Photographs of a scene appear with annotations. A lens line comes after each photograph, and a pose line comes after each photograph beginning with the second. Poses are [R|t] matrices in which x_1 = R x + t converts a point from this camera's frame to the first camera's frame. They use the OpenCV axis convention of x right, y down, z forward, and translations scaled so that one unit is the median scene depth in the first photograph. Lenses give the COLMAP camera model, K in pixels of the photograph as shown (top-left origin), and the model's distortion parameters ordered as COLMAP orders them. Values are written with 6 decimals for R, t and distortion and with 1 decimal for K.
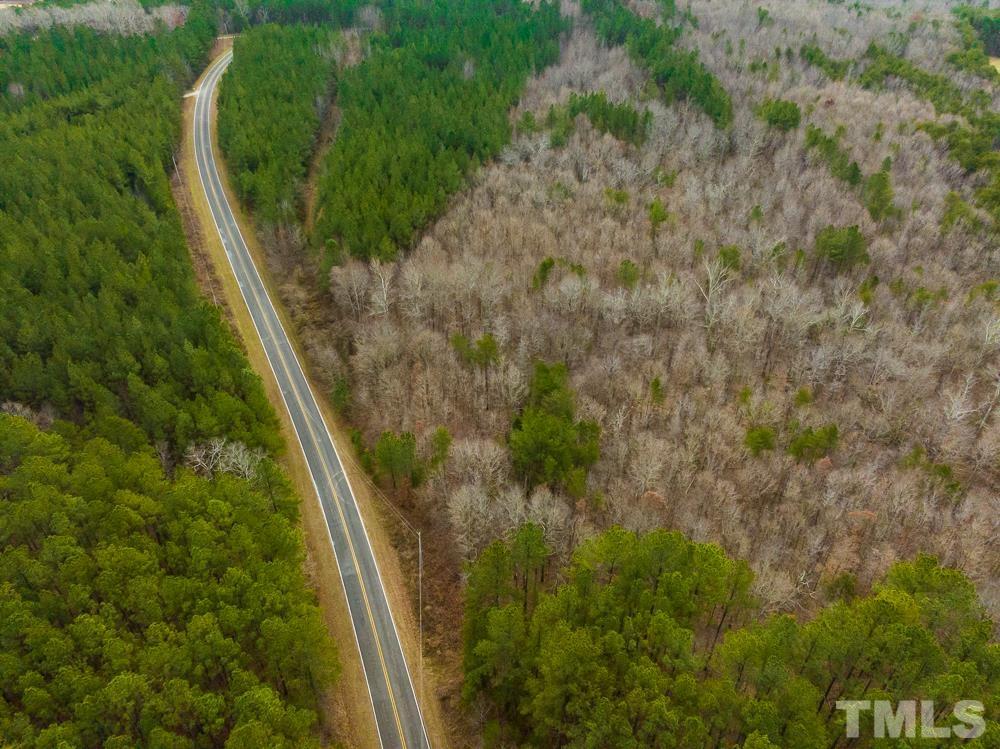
lens RADIAL K [[712.3, 0, 494.9], [0, 712.3, 374.0], [0, 0, 1]] dist [-0.035651, 0.019084]
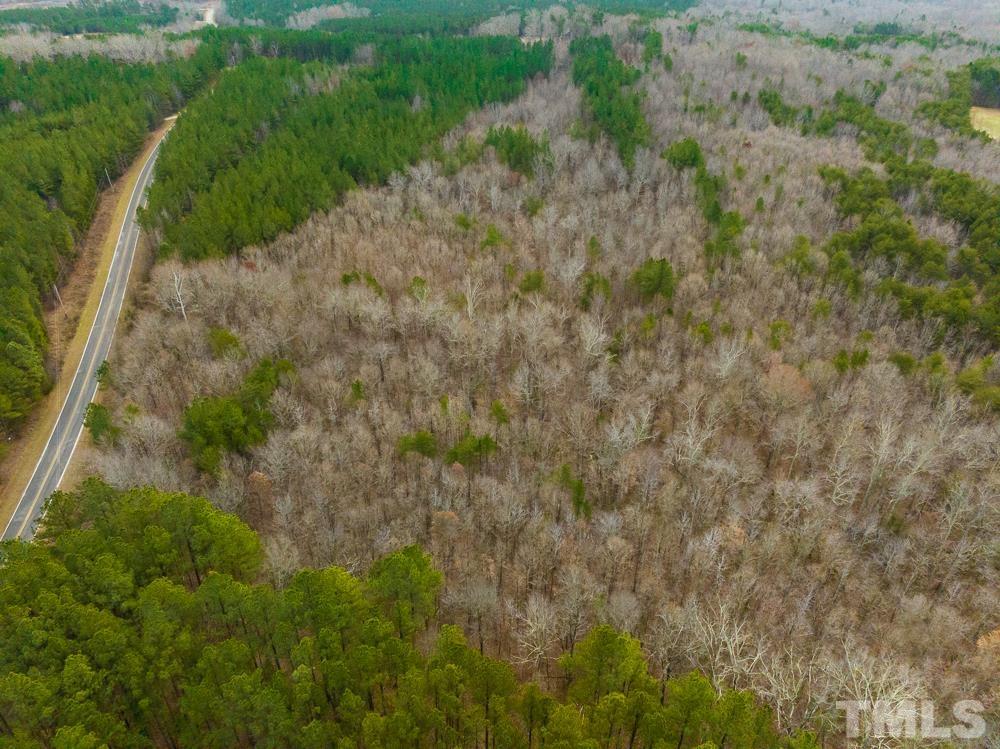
lens RADIAL K [[712.3, 0, 497.4], [0, 712.3, 377.3], [0, 0, 1]] dist [-0.035651, 0.019084]
pose [[0.988714, 0.080463, -0.126373, 0.319695], [-0.086283, 0.995416, -0.041263, 0.015508], [0.122474, 0.051701, 0.991124, -0.018332]]
